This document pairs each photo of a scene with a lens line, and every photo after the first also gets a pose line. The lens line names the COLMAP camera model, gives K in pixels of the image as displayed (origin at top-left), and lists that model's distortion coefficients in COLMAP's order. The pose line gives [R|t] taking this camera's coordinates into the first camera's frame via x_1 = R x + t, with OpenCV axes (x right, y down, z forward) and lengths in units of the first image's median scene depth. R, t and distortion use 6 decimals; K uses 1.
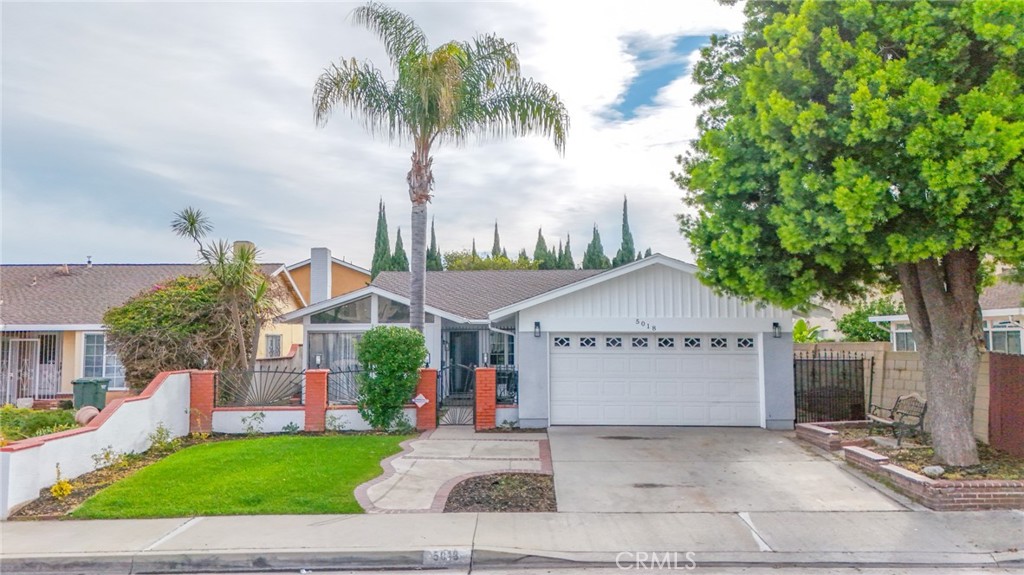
lens RADIAL K [[749.0, 0, 510.6], [0, 749.0, 285.2], [0, 0, 1]] dist [0.076930, -0.056007]
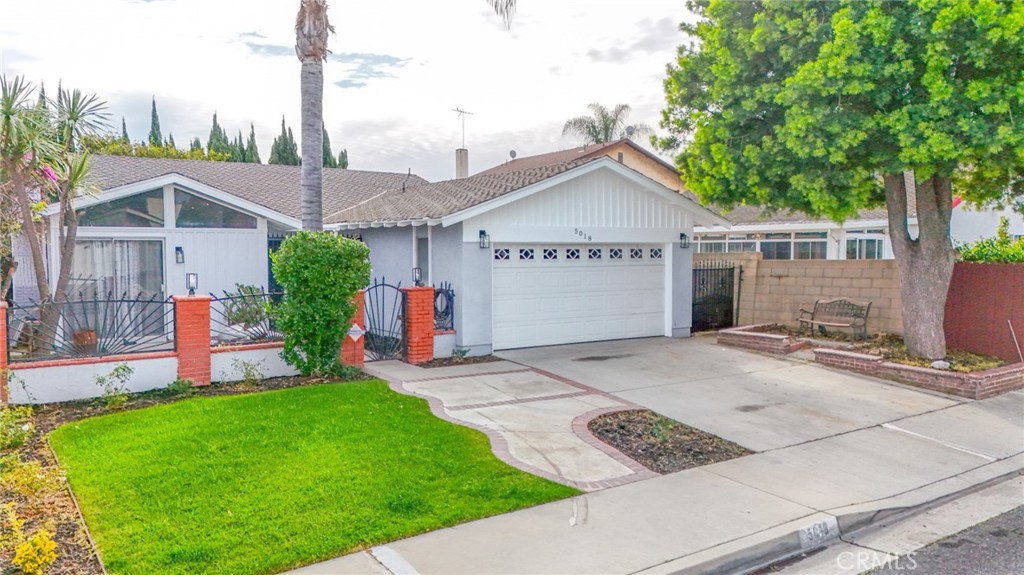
lens RADIAL K [[749.0, 0, 514.2], [0, 749.0, 288.6], [0, 0, 1]] dist [0.076930, -0.056007]
pose [[0.825777, -0.030121, 0.563192, -0.401737], [-0.039489, 0.993035, 0.111009, 0.020240], [-0.562612, -0.113909, 0.818836, 0.296227]]
